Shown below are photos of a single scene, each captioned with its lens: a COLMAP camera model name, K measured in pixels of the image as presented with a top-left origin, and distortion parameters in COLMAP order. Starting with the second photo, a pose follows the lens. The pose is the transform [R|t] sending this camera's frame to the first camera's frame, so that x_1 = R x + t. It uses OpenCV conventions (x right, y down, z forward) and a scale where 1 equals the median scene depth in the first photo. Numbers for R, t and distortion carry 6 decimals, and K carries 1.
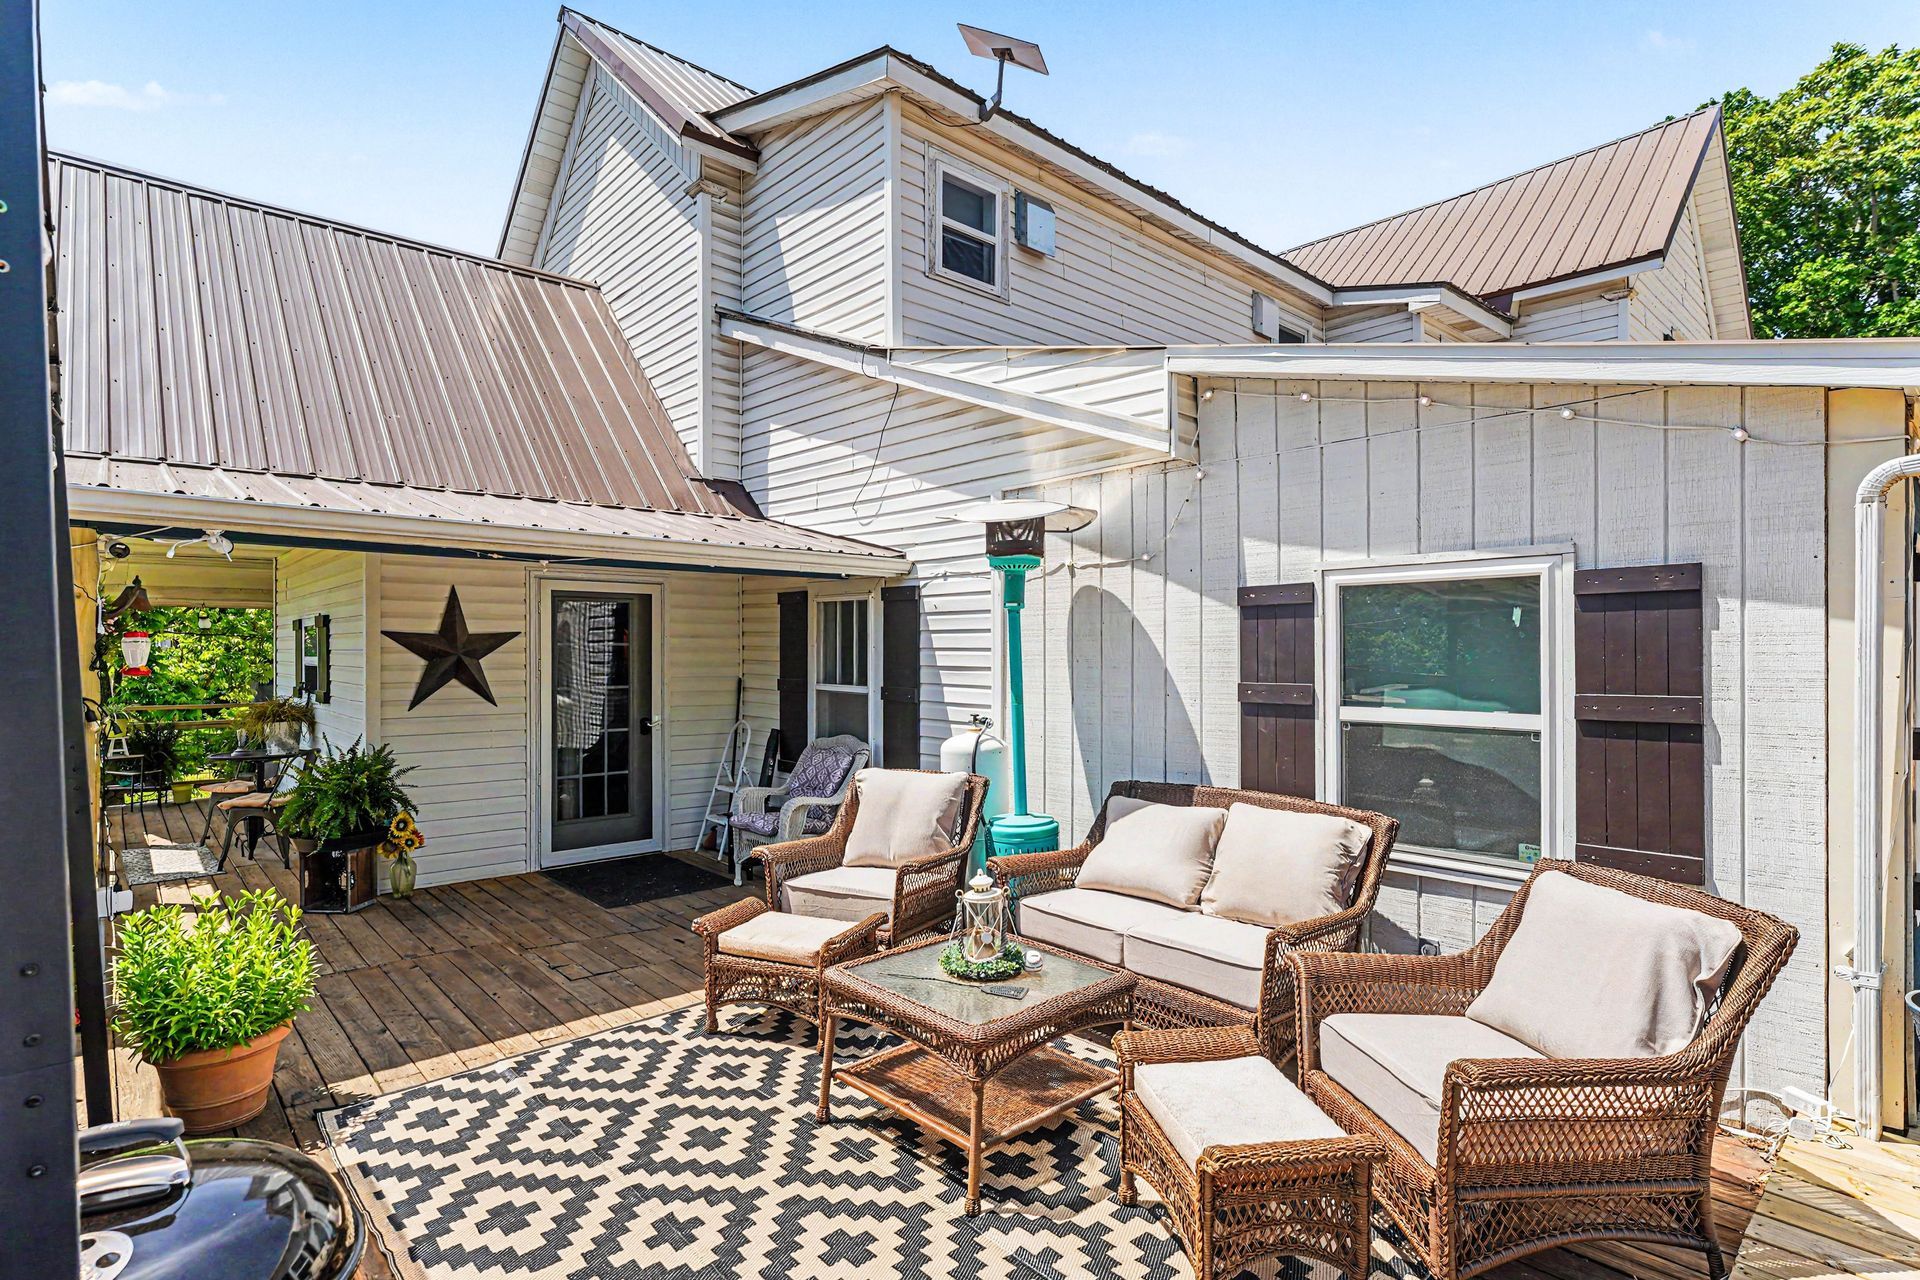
lens RADIAL K [[952.5, 0, 961.2], [0, 952.5, 598.9], [0, 0, 1]] dist [0.000841, -0.000600]
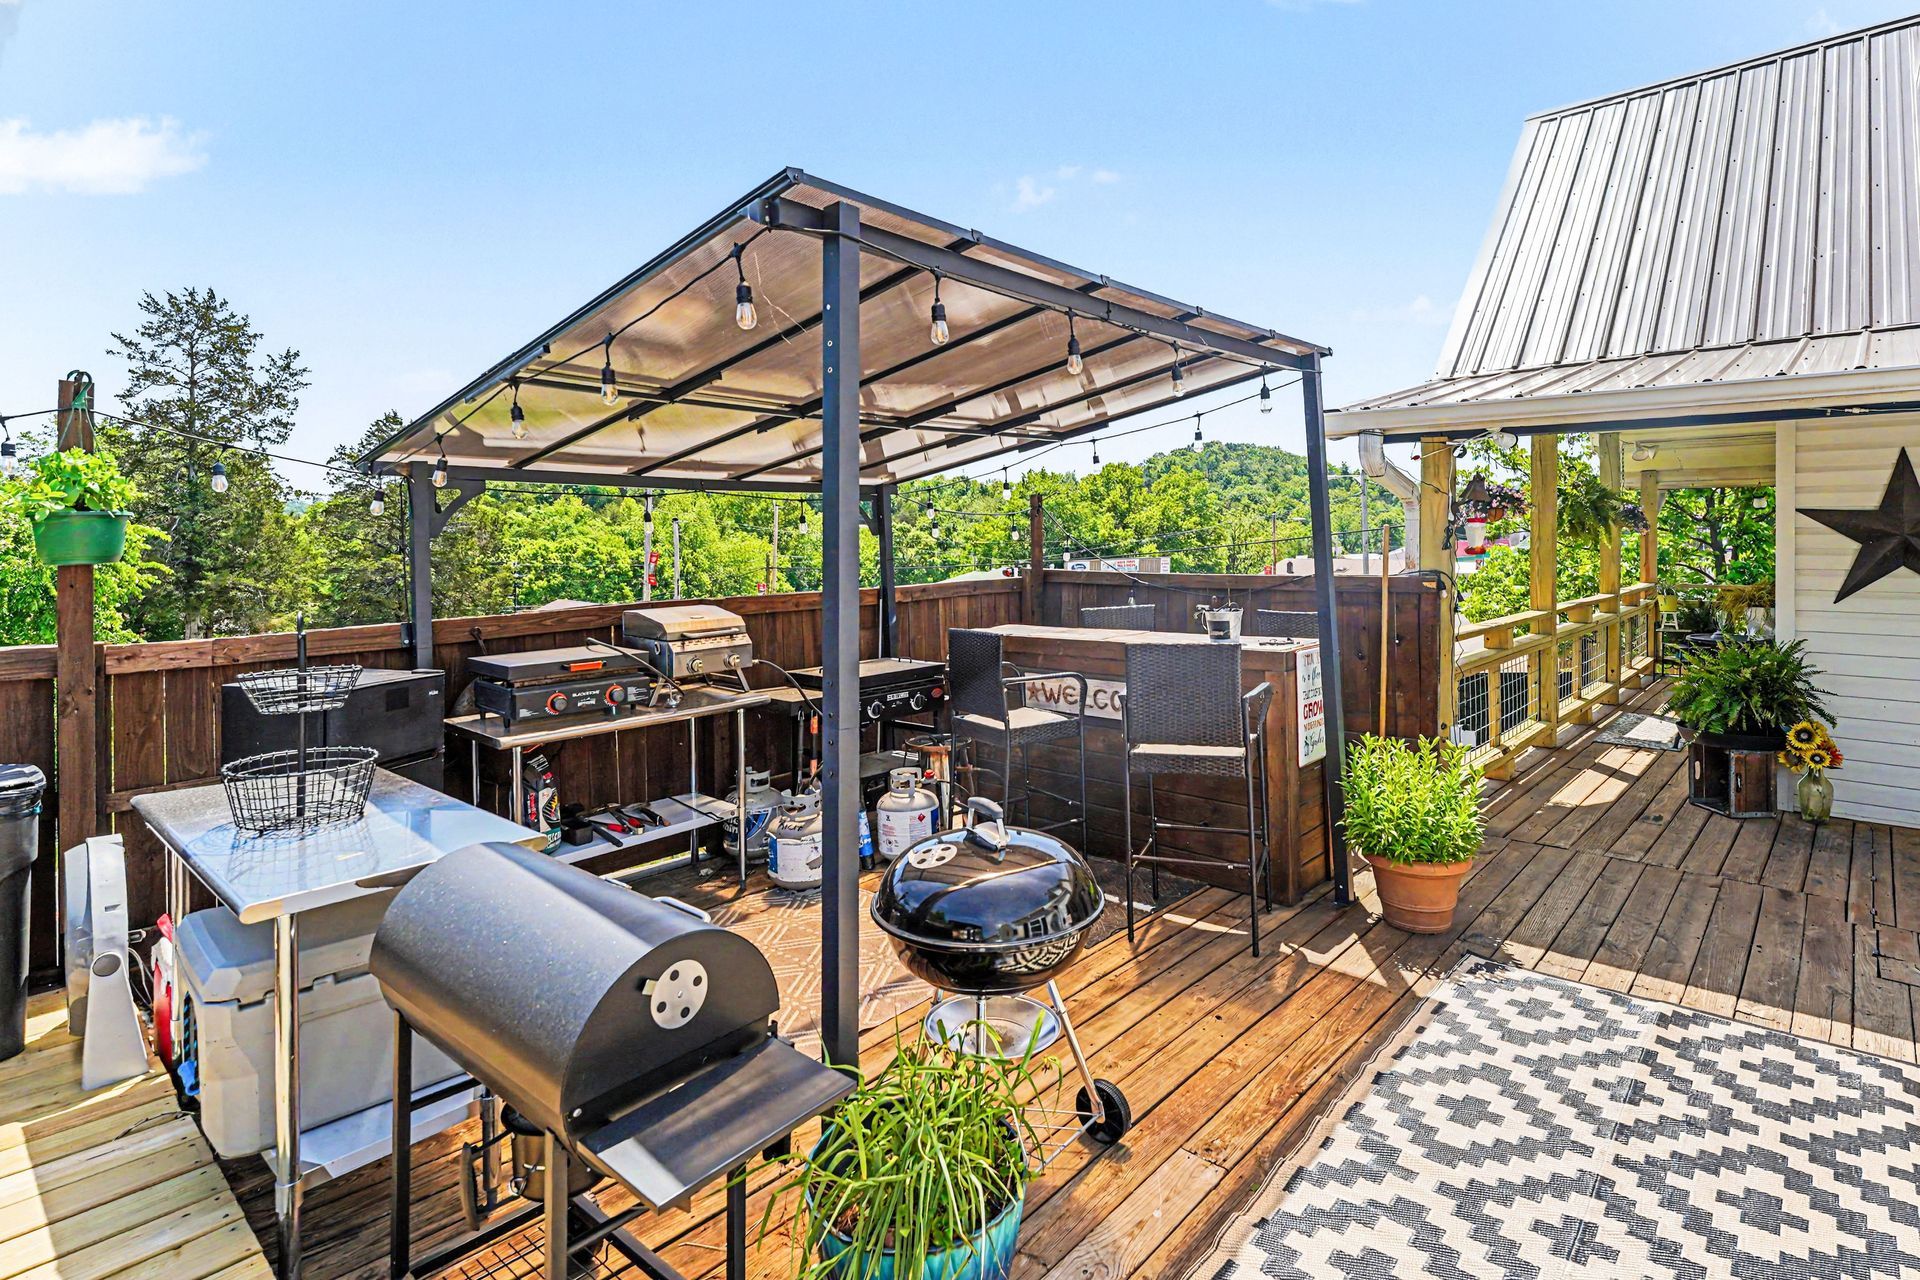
lens RADIAL K [[966.0, 0, 960.6], [0, 966.0, 549.1], [0, 0, 1]] dist [-0.004289, -0.001386]
pose [[0.090540, 0.017643, -0.995737, 0.313583], [0.061884, 0.997811, 0.023307, 0.005243], [0.993968, -0.063730, 0.089250, 0.281480]]
